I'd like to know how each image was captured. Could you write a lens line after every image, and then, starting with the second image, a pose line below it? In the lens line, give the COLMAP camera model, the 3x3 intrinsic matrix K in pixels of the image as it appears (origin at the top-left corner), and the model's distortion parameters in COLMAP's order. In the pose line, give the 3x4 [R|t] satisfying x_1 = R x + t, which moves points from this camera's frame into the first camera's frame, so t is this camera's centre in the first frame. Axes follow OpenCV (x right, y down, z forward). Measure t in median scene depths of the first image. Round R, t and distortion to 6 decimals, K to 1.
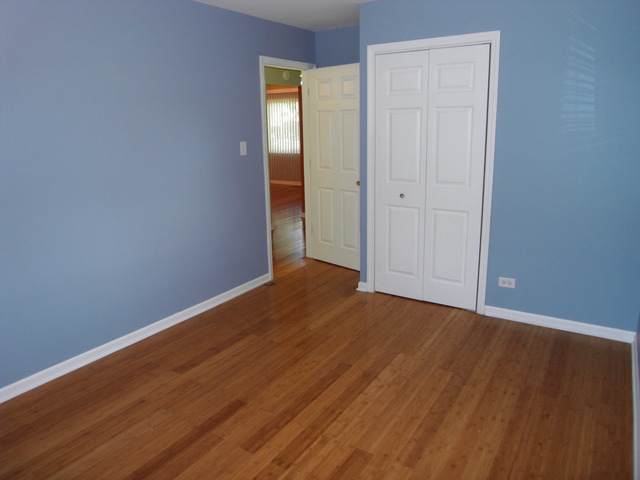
lens RADIAL K [[459.3, 0, 318.2], [0, 459.3, 237.1], [0, 0, 1]] dist [-0.062157, 0.009016]
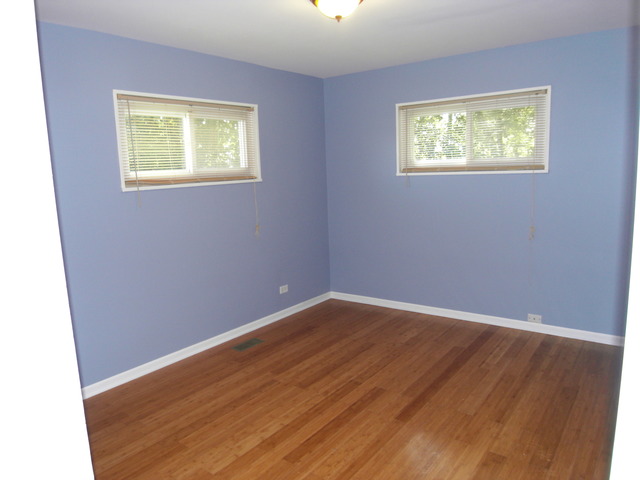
lens RADIAL K [[459.3, 0, 319.9], [0, 459.3, 241.2], [0, 0, 1]] dist [-0.062157, 0.009016]
pose [[-0.996042, 0.047112, 0.075376, -0.082560], [0.073102, 0.916583, 0.393106, -0.453658], [-0.050568, 0.397060, -0.916399, 1.833161]]
